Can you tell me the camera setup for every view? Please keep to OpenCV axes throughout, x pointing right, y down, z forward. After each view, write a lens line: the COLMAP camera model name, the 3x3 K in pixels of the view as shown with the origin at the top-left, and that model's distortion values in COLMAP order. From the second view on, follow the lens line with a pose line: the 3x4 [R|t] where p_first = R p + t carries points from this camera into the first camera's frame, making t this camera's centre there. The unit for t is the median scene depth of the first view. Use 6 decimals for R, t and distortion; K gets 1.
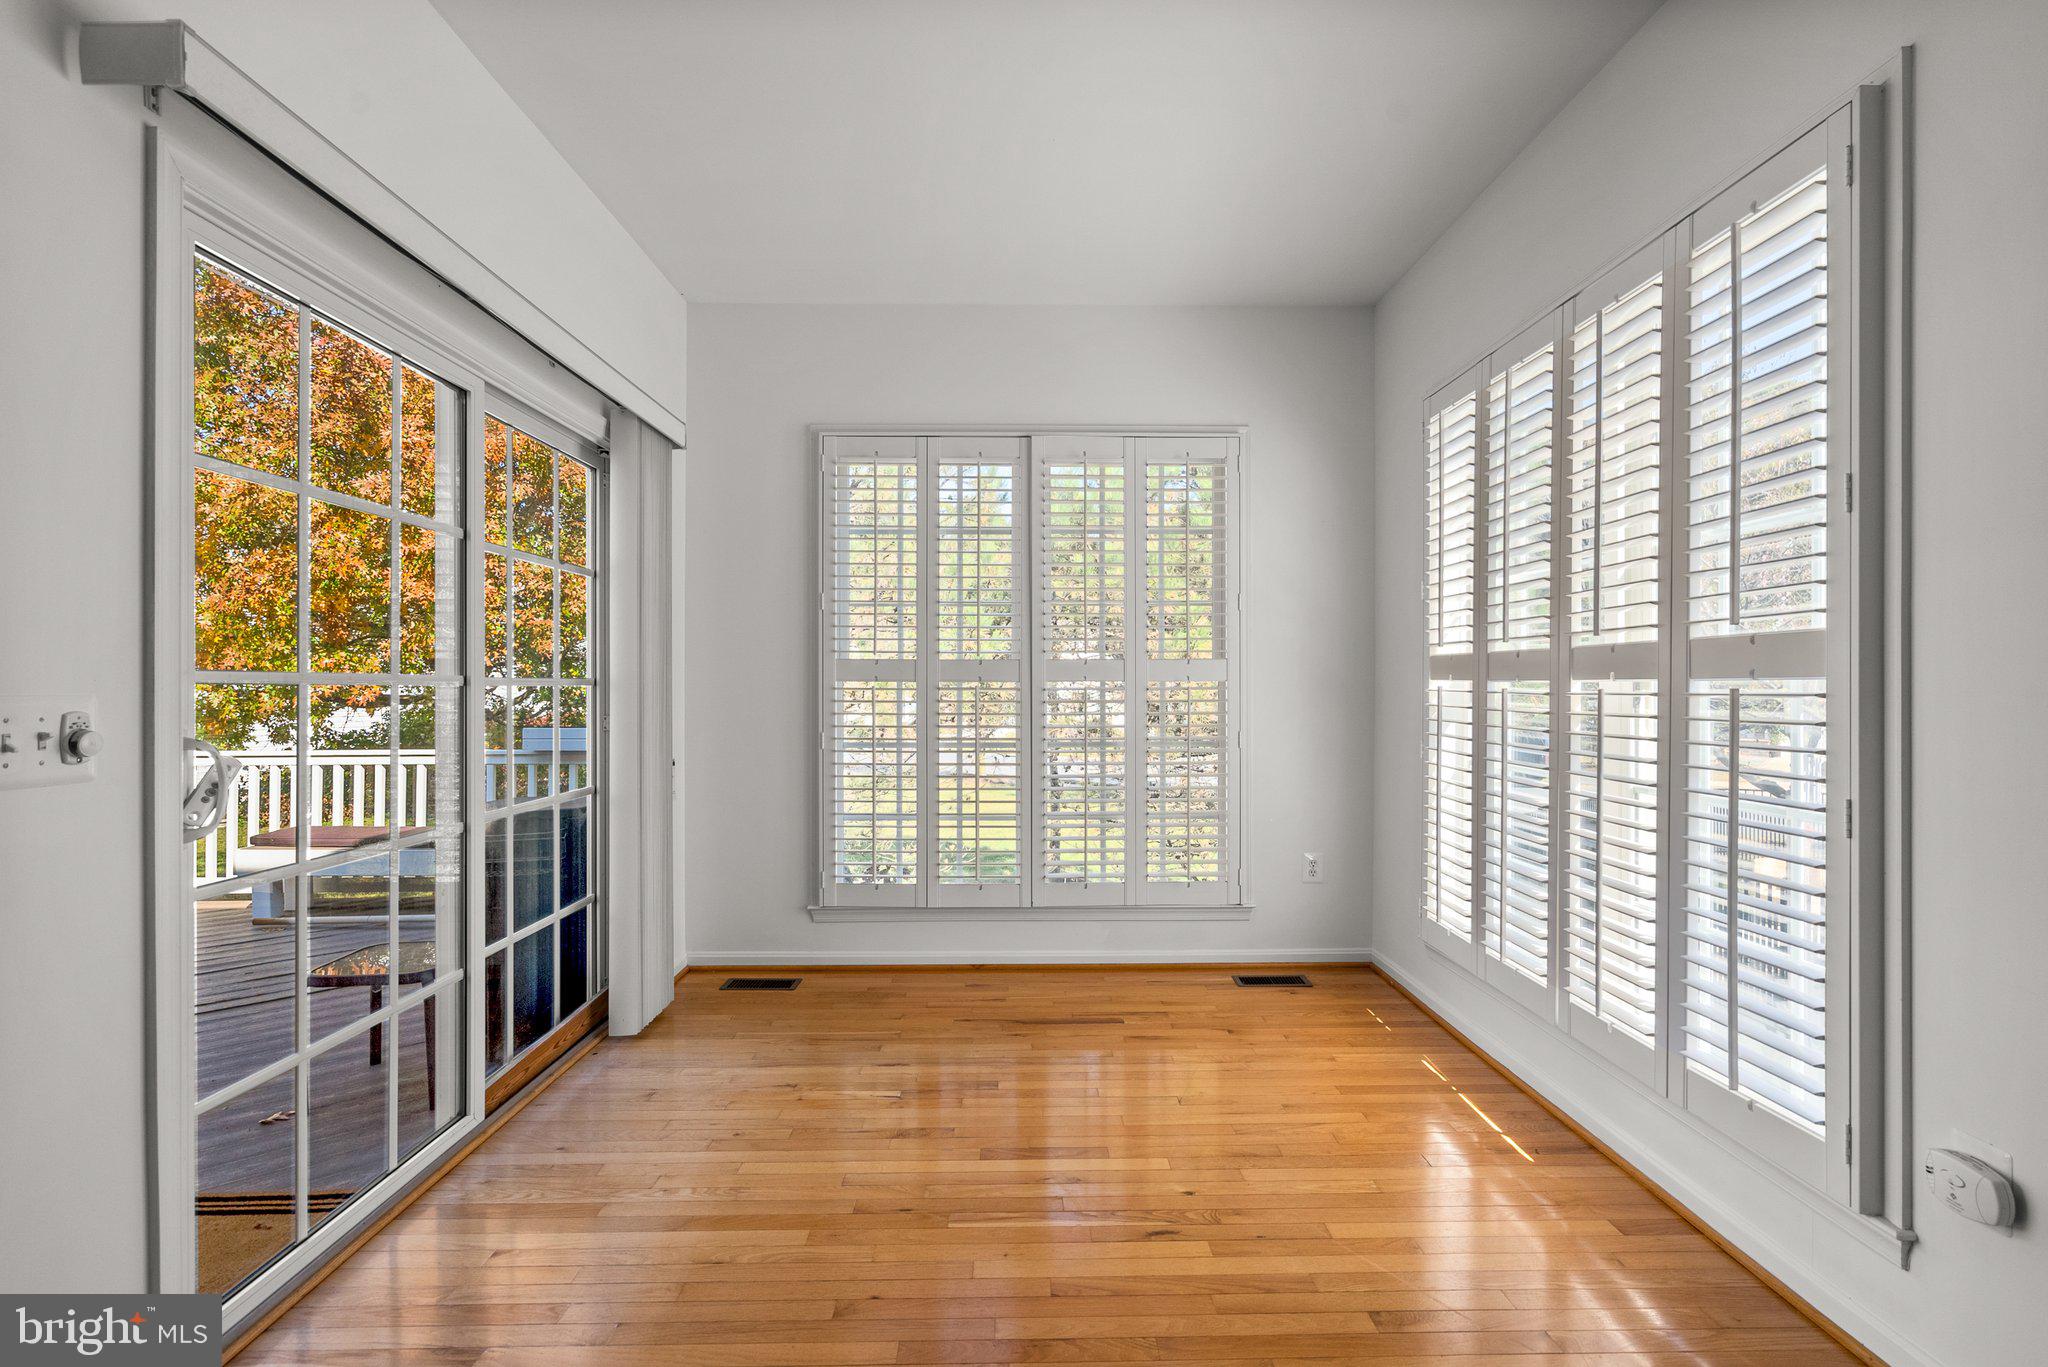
lens RADIAL K [[938.5, 0, 1024.0], [0, 938.5, 683.5], [0, 0, 1]] dist [-0.003379, 0.000278]
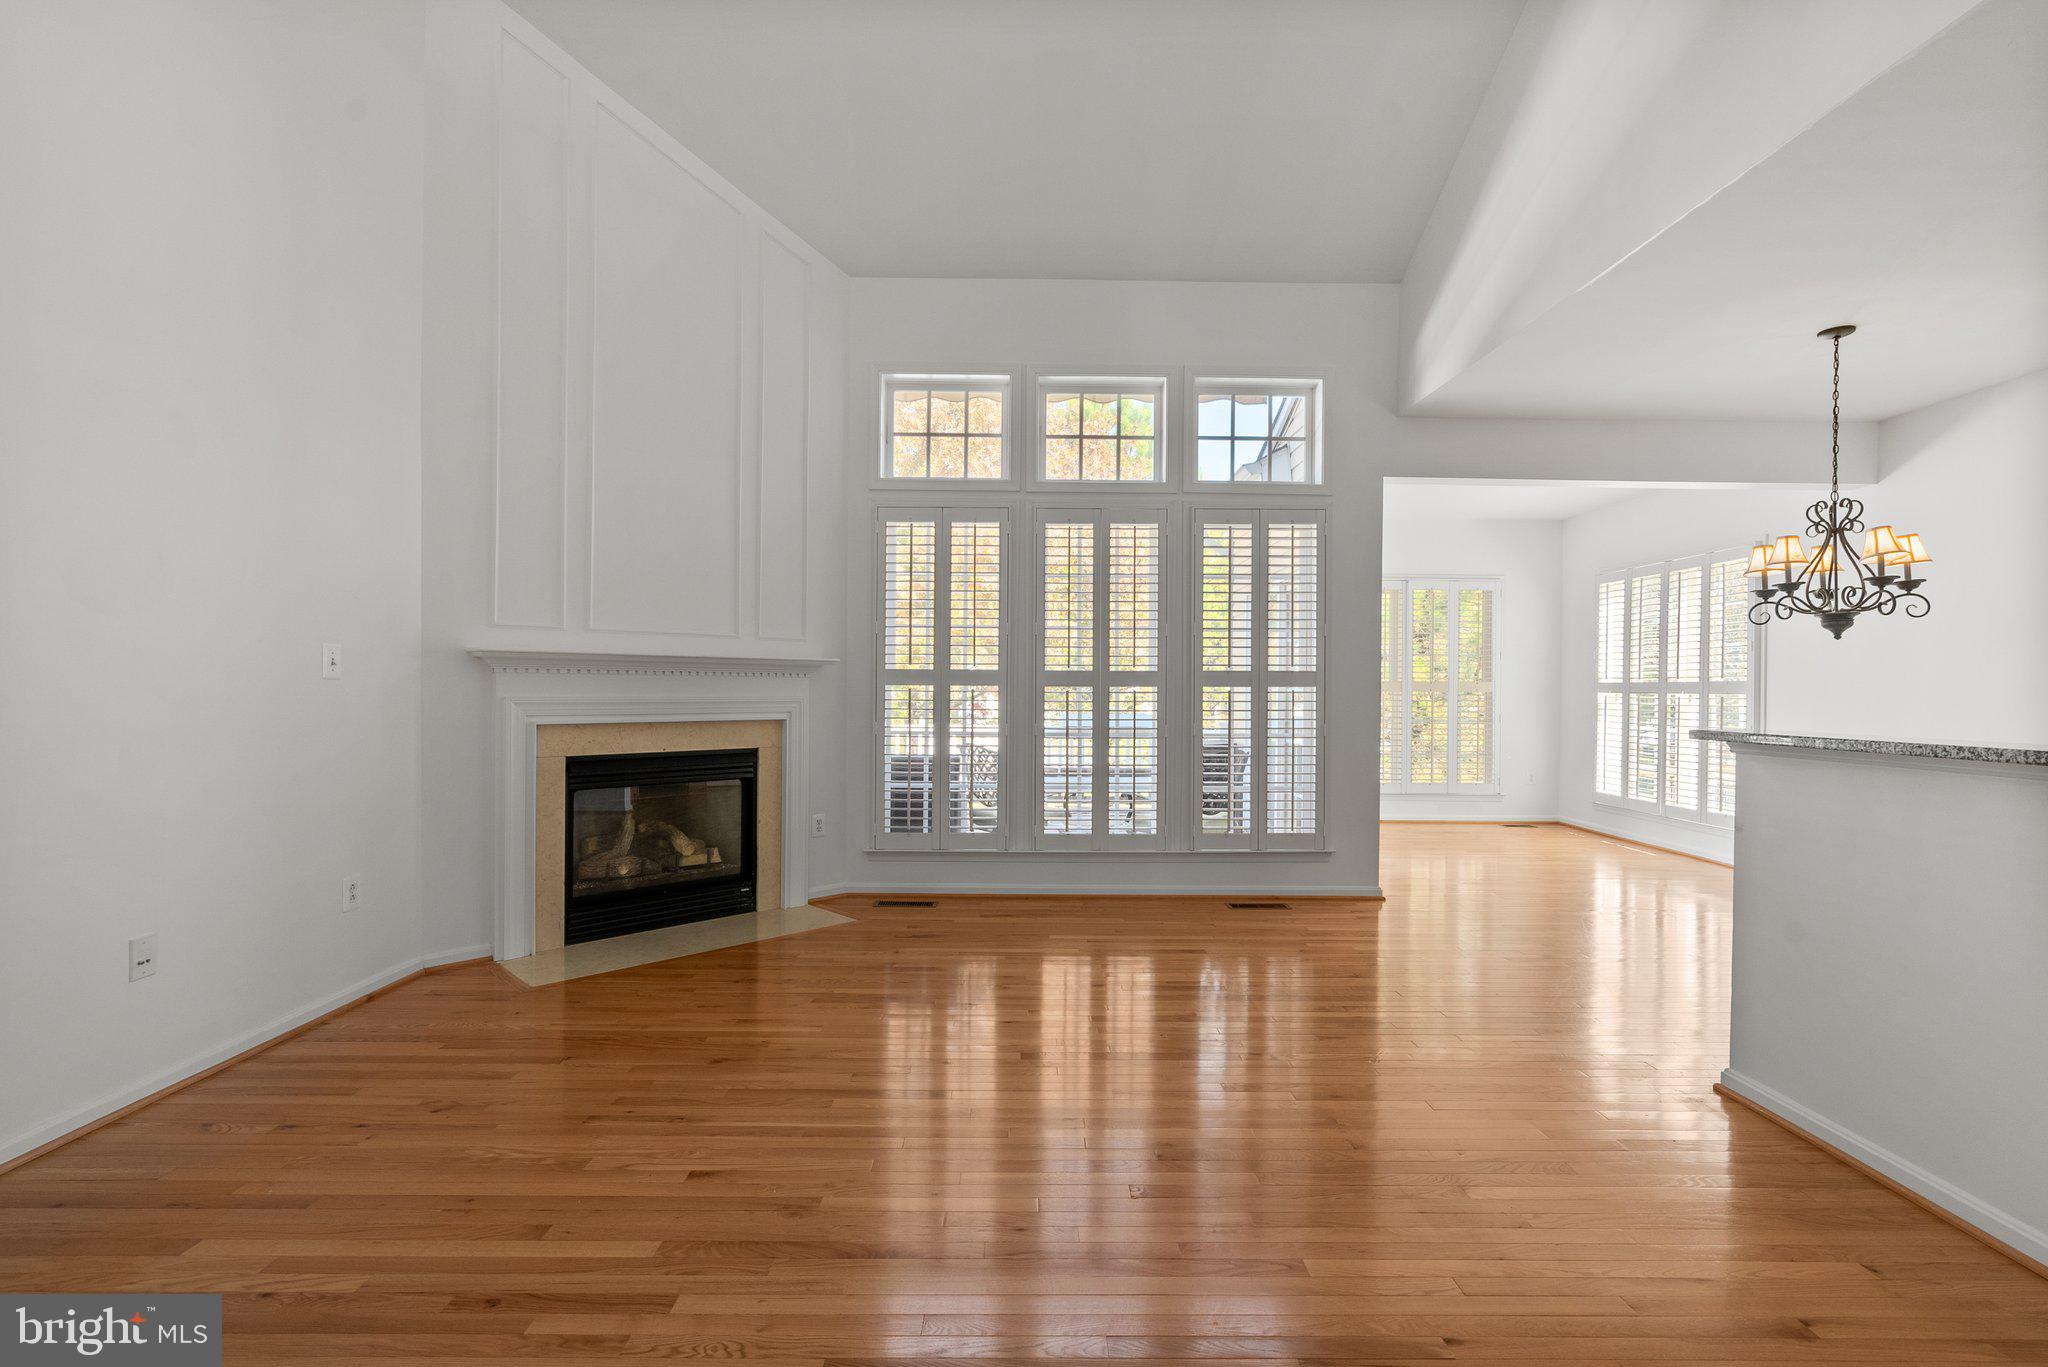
lens RADIAL K [[931.9, 0, 1024.6], [0, 931.9, 692.1], [0, 0, 1]] dist [-0.002366, 0.000441]
pose [[0.999946, 0.007120, -0.007599, -1.106859], [-0.007082, 0.999962, 0.005037, -0.006272], [0.007635, -0.004983, 0.999958, -1.518232]]
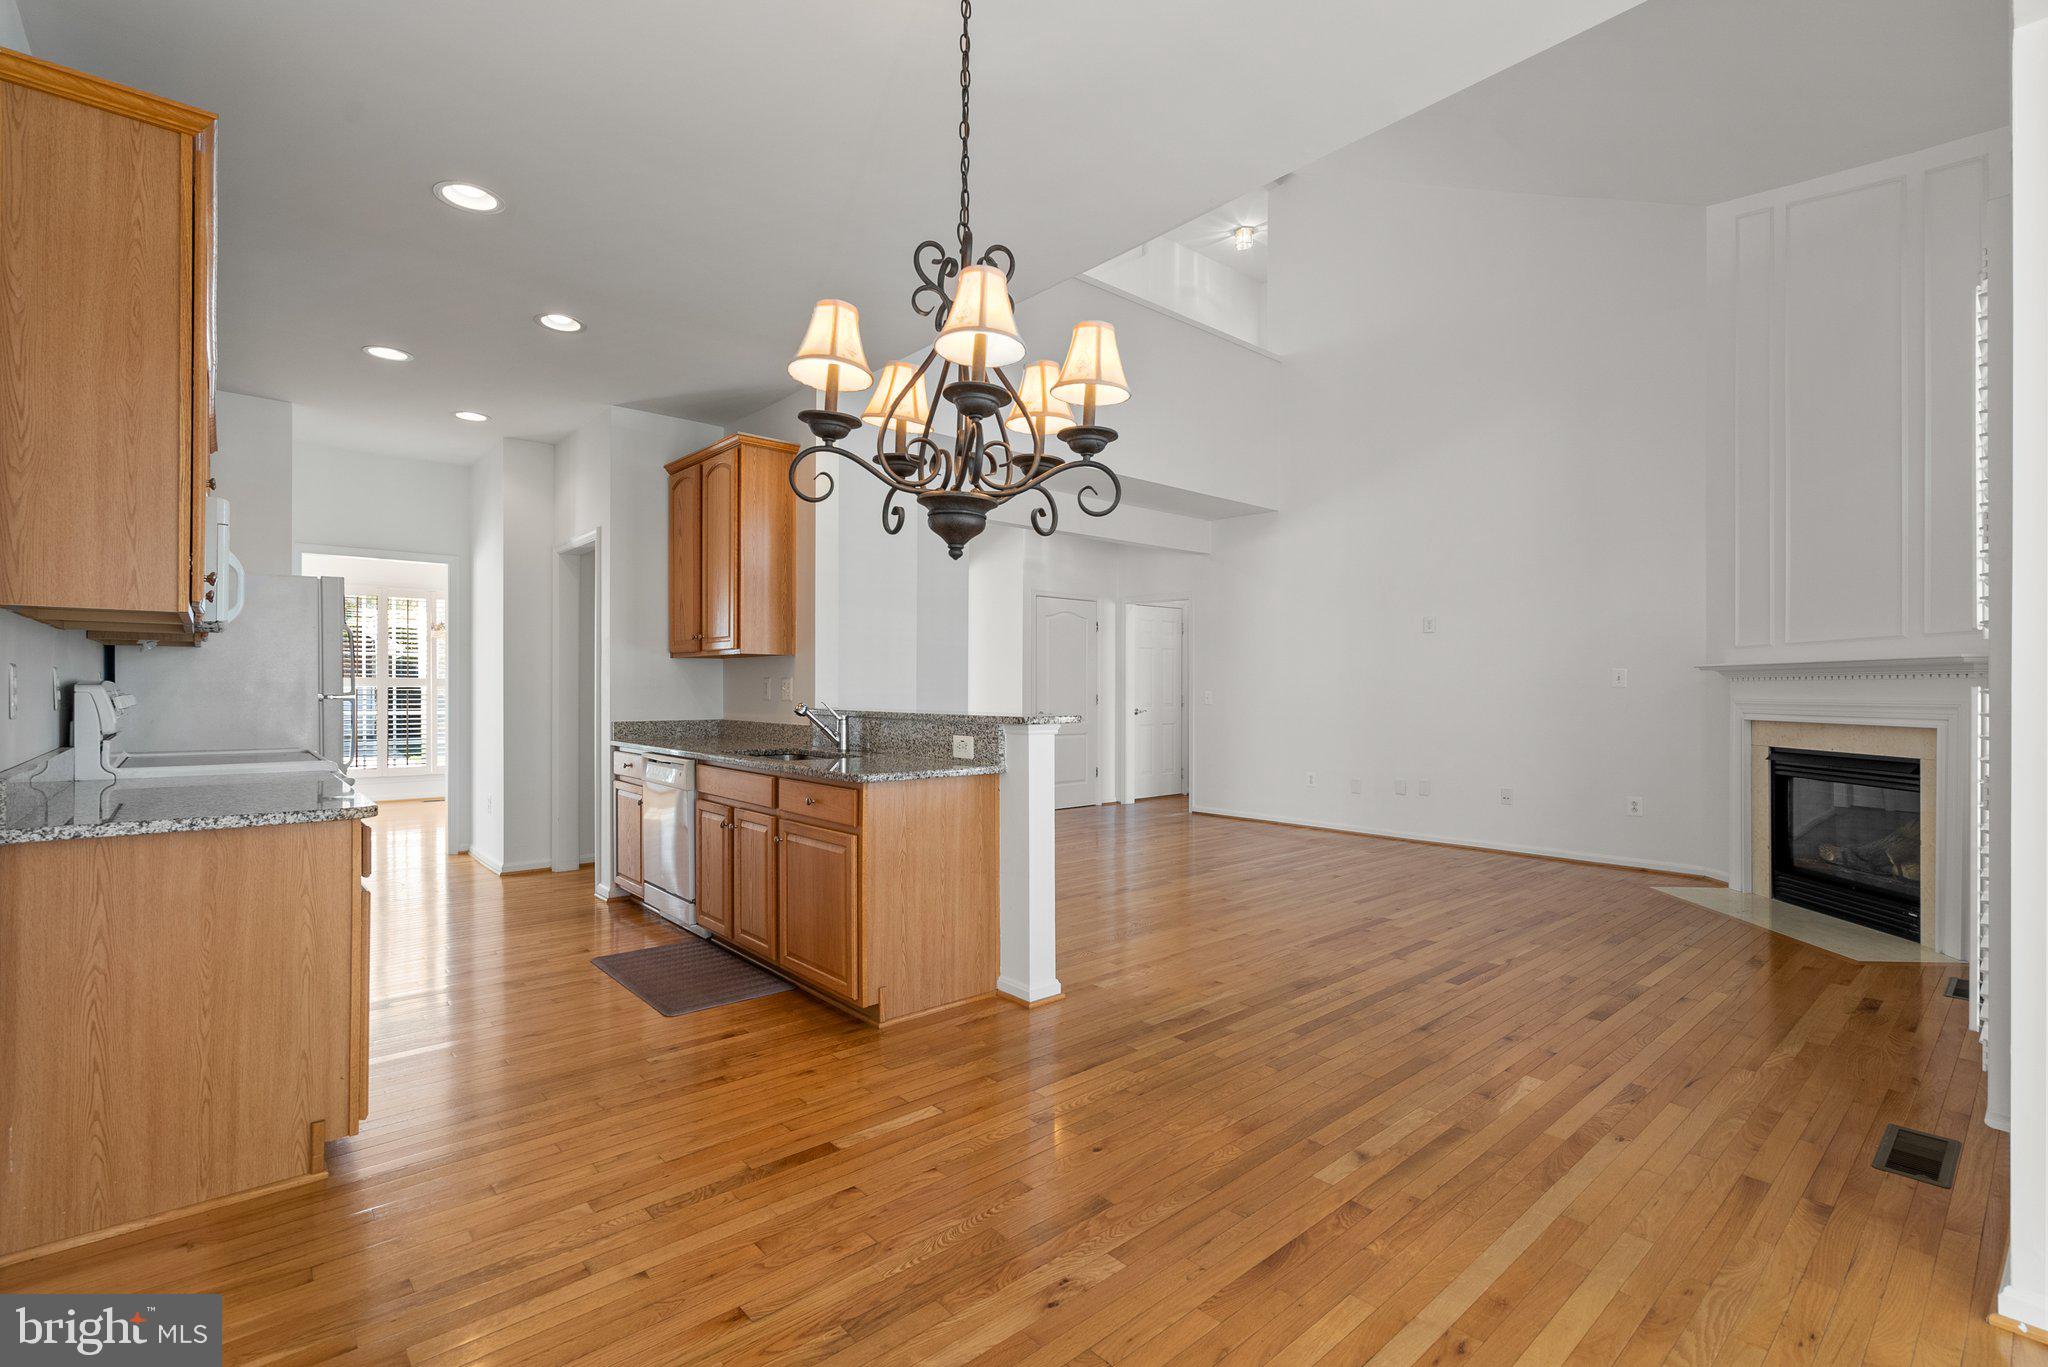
lens RADIAL K [[923.6, 0, 1033.1], [0, 923.6, 690.4], [0, 0, 1]] dist [-0.000885, -0.000287]
pose [[-0.756820, 0.000473, -0.653623, 0.377018], [0.000394, 1.000000, 0.000268, -0.004647], [0.653623, -0.000054, -0.756820, 0.277915]]
